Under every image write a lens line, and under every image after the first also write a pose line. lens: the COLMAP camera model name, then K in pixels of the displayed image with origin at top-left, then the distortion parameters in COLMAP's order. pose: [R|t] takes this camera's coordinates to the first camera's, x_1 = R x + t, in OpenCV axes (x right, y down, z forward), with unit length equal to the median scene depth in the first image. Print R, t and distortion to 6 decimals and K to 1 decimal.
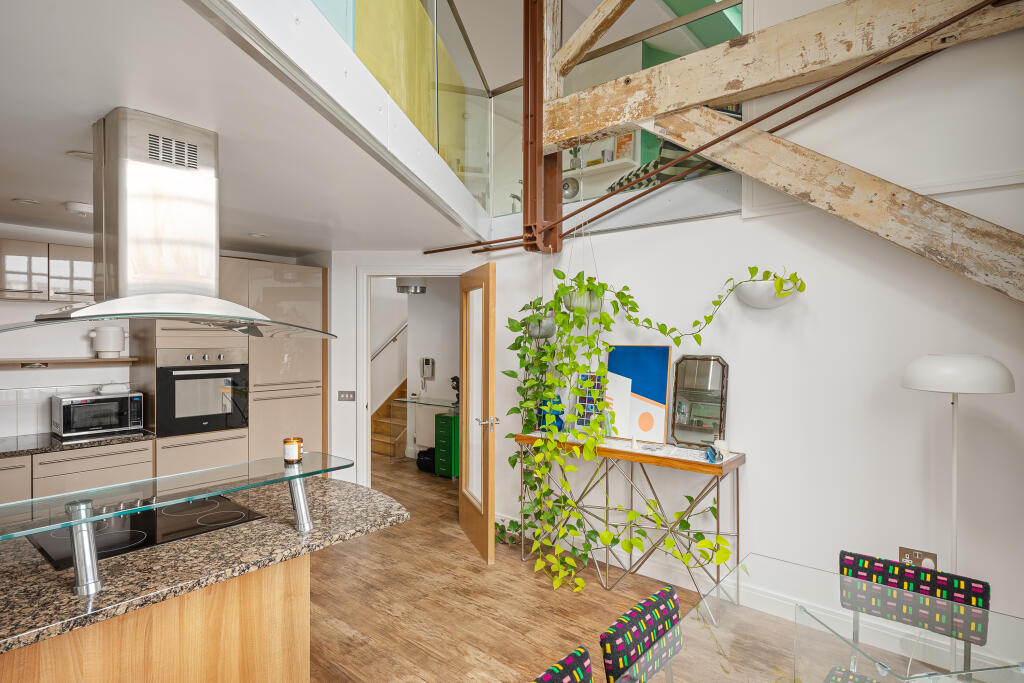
lens RADIAL K [[553.8, 0, 511.9], [0, 553.8, 342.0], [0, 0, 1]] dist [0.000079, -0.000245]
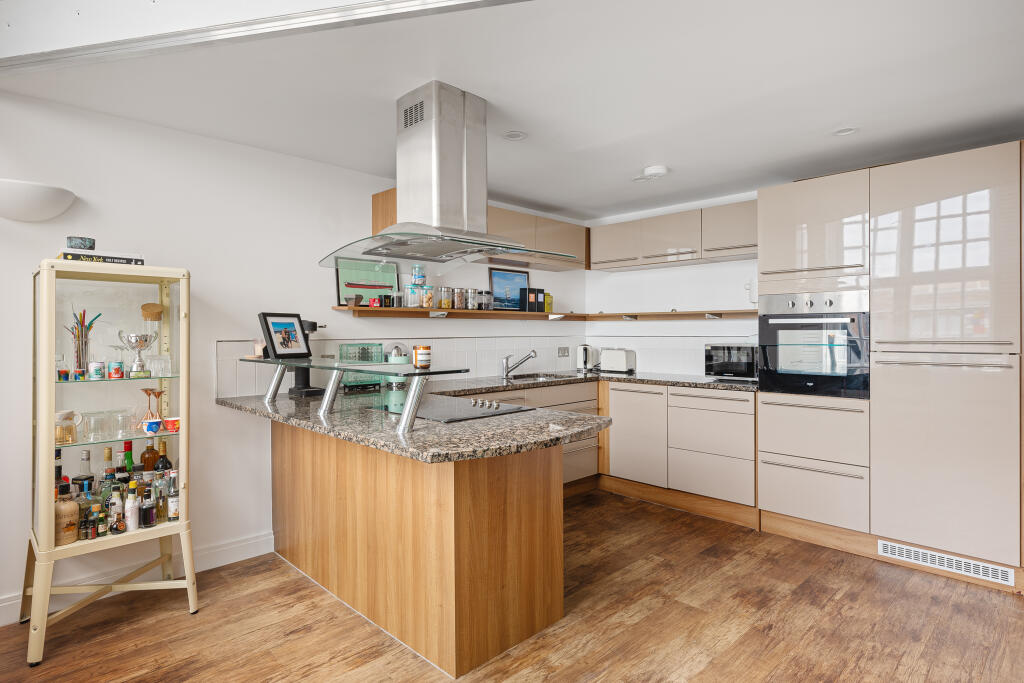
lens RADIAL K [[553.8, 0, 514.8], [0, 553.8, 339.3], [0, 0, 1]] dist [0.000079, -0.000245]
pose [[-0.085560, 0.008072, -0.996300, 0.321961], [-0.005978, 0.999945, 0.008615, 0.080605], [0.996315, 0.006693, -0.085507, 0.669044]]
